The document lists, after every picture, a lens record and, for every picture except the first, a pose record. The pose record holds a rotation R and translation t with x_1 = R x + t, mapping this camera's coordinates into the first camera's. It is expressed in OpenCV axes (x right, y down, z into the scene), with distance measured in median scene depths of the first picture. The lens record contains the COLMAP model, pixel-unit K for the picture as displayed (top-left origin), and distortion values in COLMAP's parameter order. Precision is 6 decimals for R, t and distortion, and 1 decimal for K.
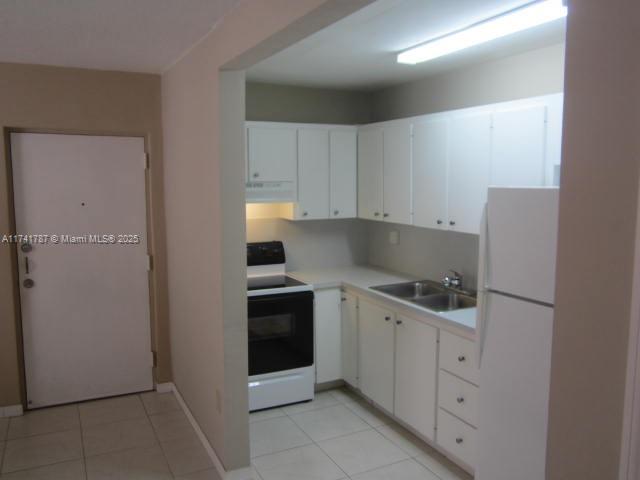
lens RADIAL K [[536.1, 0, 317.8], [0, 536.1, 246.5], [0, 0, 1]] dist [-0.032995, 0.006036]
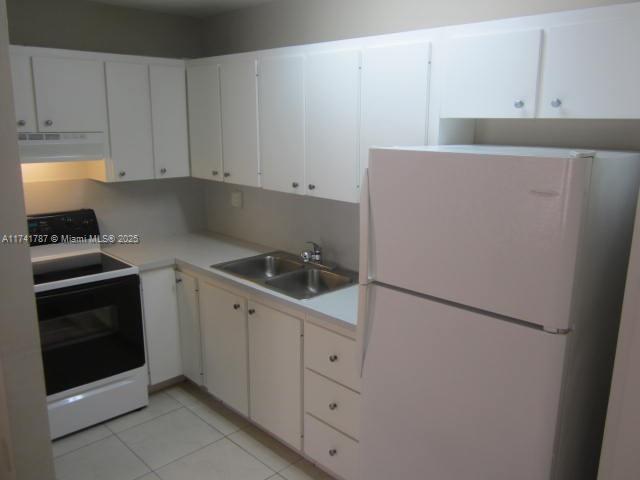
lens RADIAL K [[536.1, 0, 317.8], [0, 536.1, 246.5], [0, 0, 1]] dist [-0.032995, 0.006036]
pose [[0.951725, -0.058218, 0.301381, 0.007573], [0.026221, 0.993680, 0.109145, -0.035356], [-0.305831, -0.095973, 0.947236, 0.181562]]
